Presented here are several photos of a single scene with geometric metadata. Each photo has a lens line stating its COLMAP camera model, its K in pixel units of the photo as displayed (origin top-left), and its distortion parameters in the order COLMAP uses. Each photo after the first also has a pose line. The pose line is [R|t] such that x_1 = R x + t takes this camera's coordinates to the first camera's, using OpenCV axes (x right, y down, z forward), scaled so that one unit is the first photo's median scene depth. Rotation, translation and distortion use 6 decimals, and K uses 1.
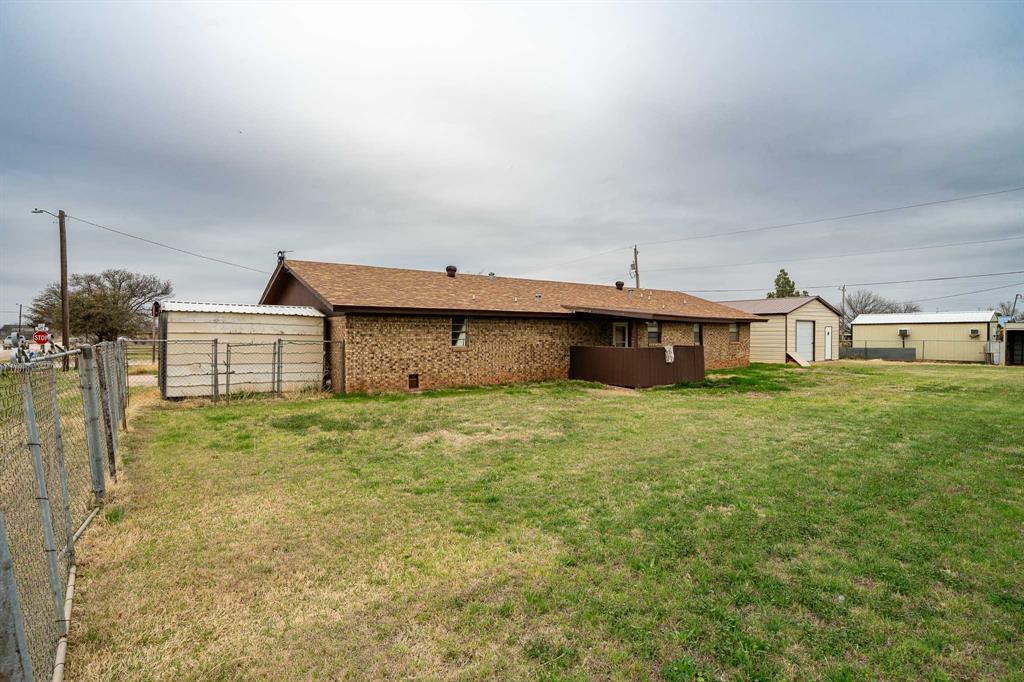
lens RADIAL K [[517.2, 0, 513.9], [0, 517.2, 337.5], [0, 0, 1]] dist [0.001798, 0.000111]
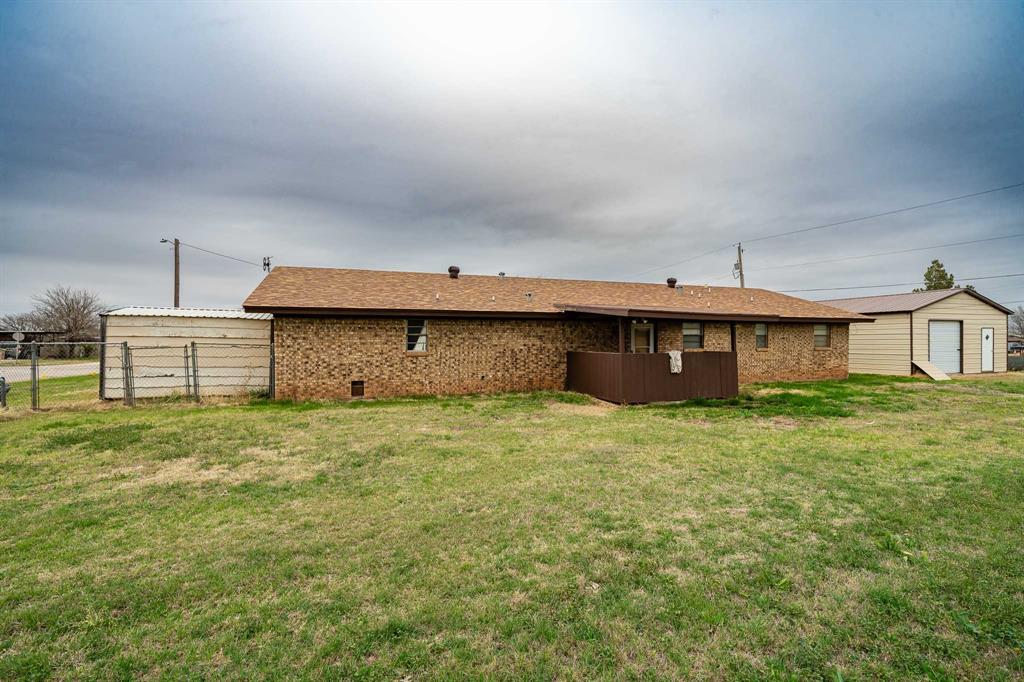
lens RADIAL K [[467.5, 0, 505.7], [0, 467.5, 338.1], [0, 0, 1]] dist [0.001875, -0.000386]
pose [[0.952957, -0.003829, -0.303080, 0.265414], [-0.000113, 0.999916, -0.012988, 0.004852], [0.303104, 0.012411, 0.952877, 0.243537]]
